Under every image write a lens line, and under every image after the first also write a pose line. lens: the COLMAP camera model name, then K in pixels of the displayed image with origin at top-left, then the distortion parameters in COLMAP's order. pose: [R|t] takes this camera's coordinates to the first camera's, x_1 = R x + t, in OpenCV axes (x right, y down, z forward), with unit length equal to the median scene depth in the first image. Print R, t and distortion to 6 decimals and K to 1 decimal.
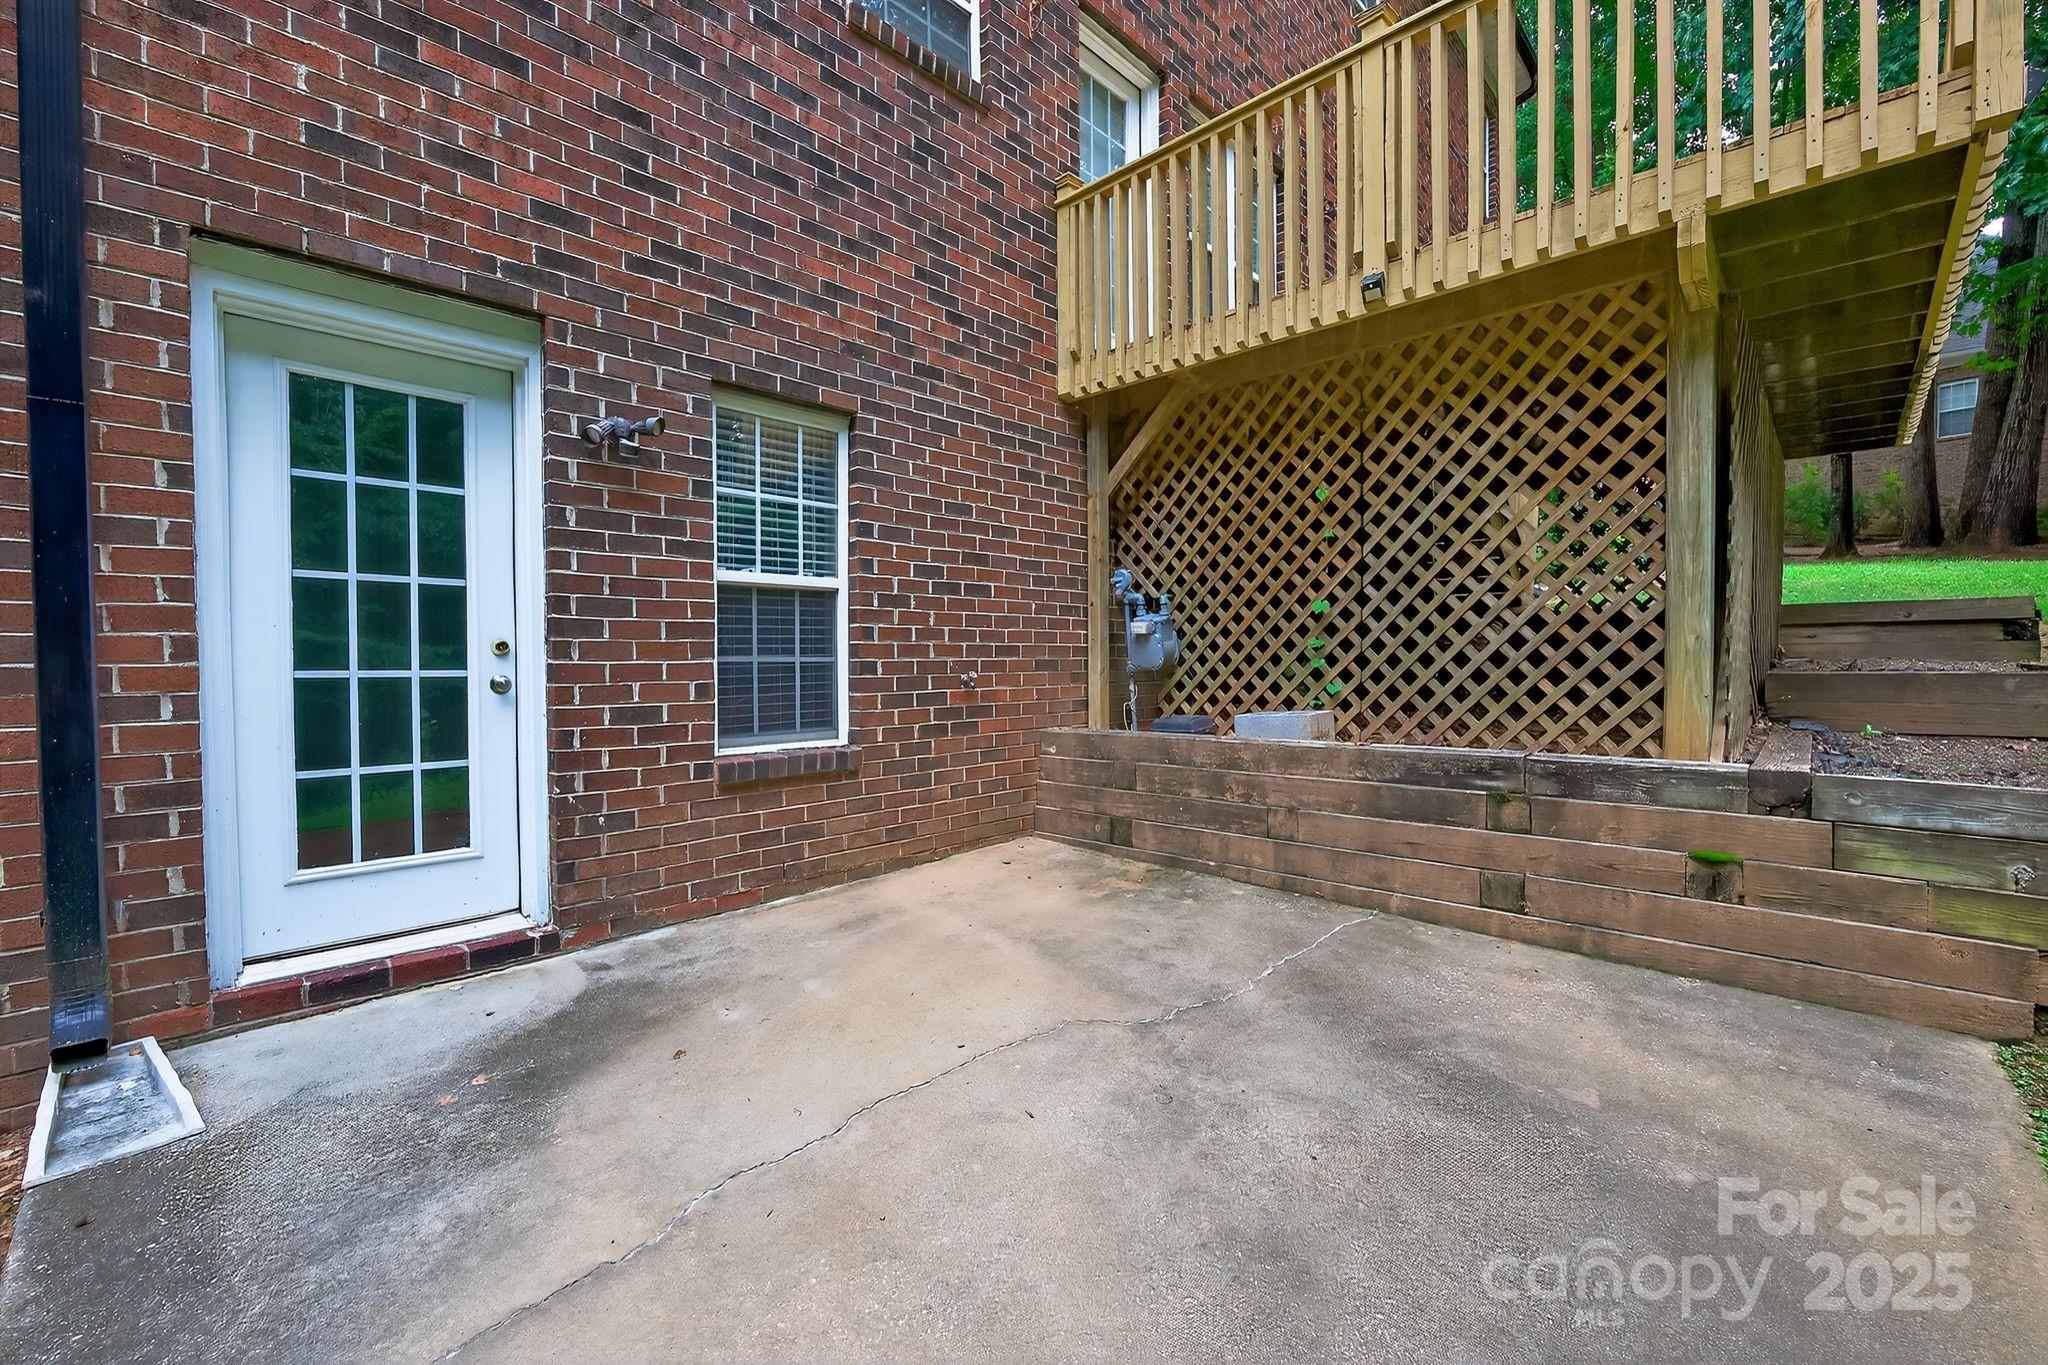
lens RADIAL K [[845.7, 0, 1024.0], [0, 845.7, 682.5], [0, 0, 1]] dist [0.000695, -0.000413]
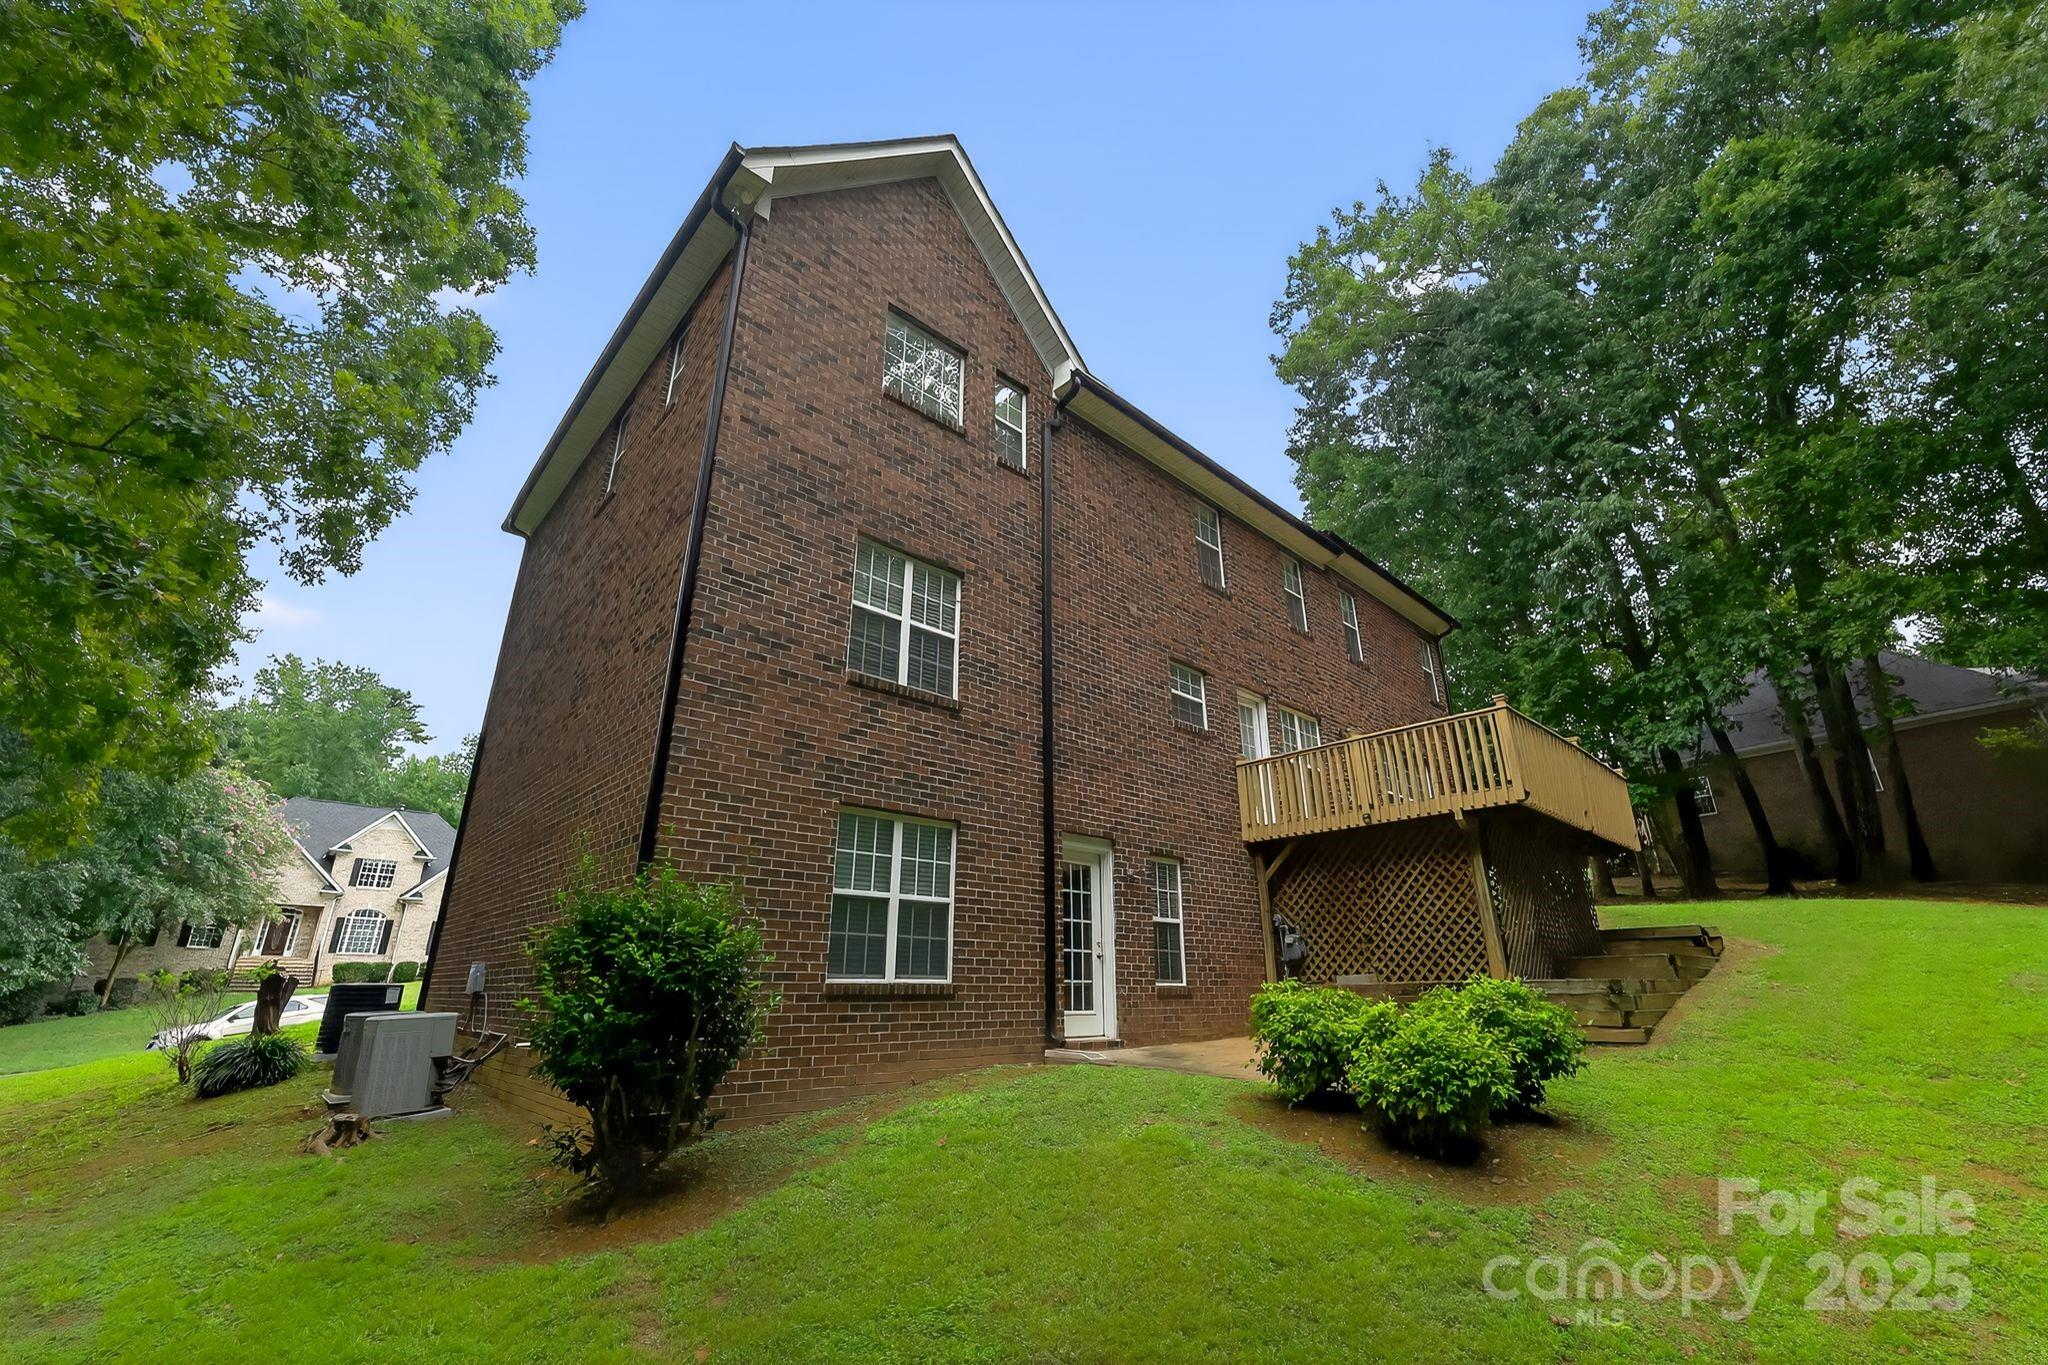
lens RADIAL K [[845.7, 0, 1024.0], [0, 845.7, 682.5], [0, 0, 1]] dist [0.000695, -0.000413]
pose [[0.998672, -0.014609, -0.049413, -0.512063], [-0.004793, 0.928472, -0.371373, 0.158990], [0.051304, 0.371116, 0.927168, -1.609683]]
